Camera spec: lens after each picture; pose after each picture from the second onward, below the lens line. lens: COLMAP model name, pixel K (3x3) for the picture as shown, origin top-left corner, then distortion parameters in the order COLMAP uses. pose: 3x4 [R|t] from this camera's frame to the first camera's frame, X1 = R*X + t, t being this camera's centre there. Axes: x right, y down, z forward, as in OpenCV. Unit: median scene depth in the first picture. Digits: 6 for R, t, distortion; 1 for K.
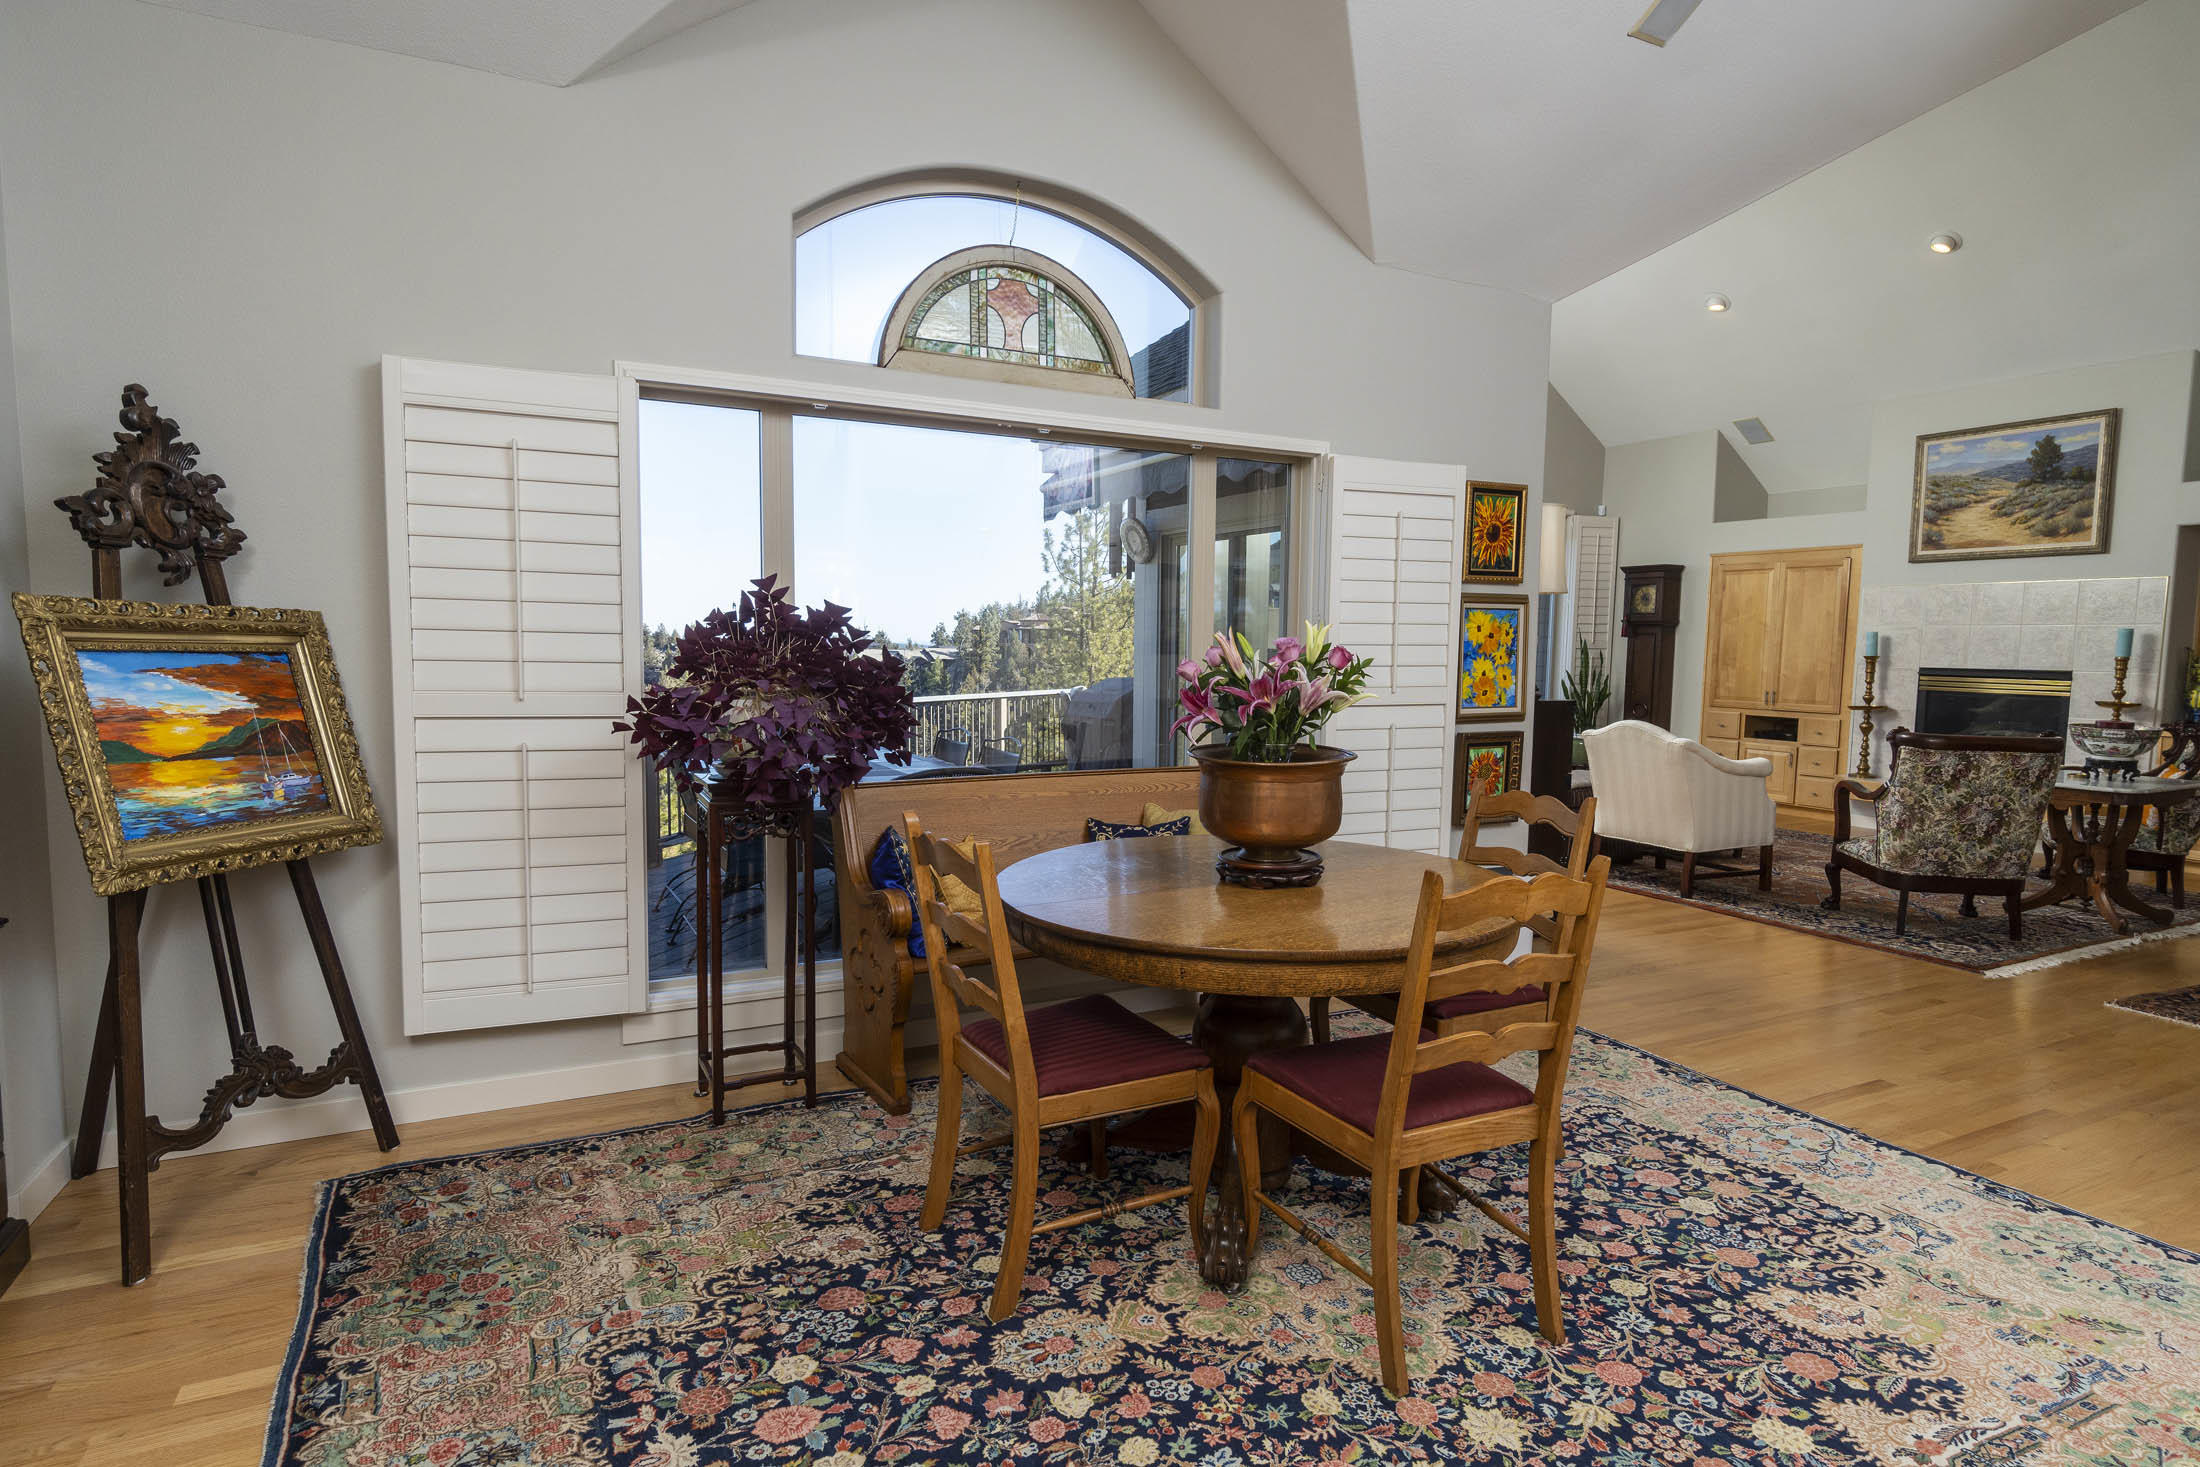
lens RADIAL K [[1140.8, 0, 1112.9], [0, 1140.8, 735.2], [0, 0, 1]] dist [-0.001683, -0.000920]
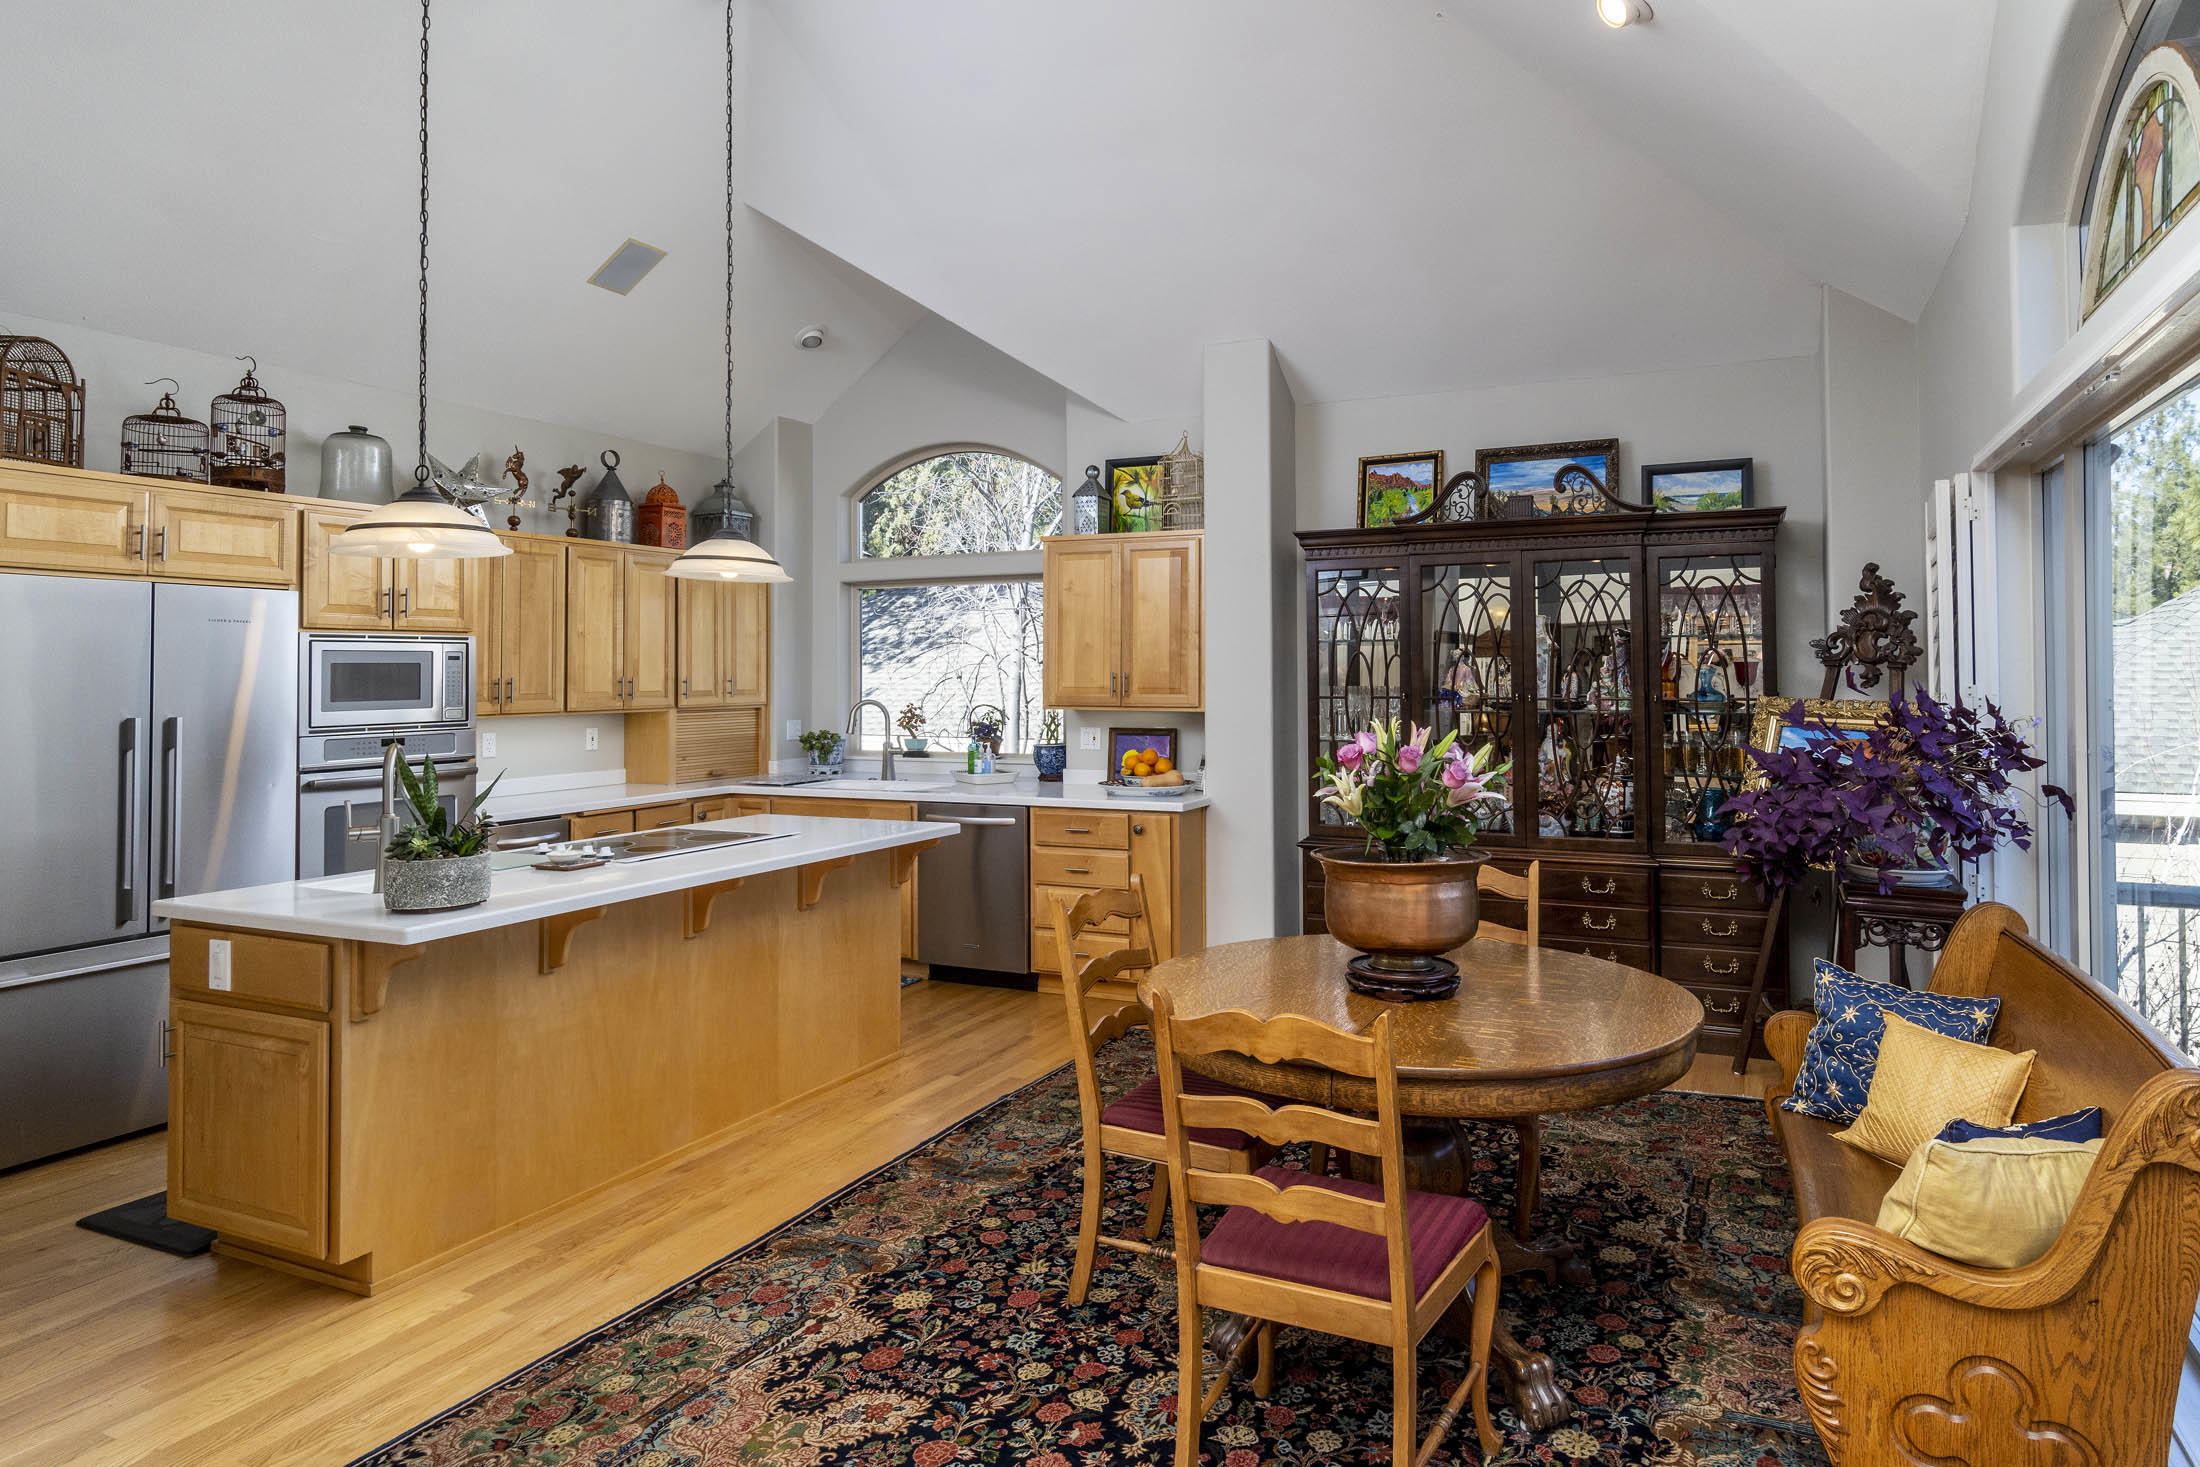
lens RADIAL K [[1238.3, 0, 1198.1], [0, 1238.3, 644.6], [0, 0, 1]] dist [0.004565, -0.001453]
pose [[-0.774422, -0.027120, -0.632087, 1.086067], [-0.058355, 0.997884, 0.028680, -0.209938], [0.629972, 0.059096, -0.774366, 1.963926]]
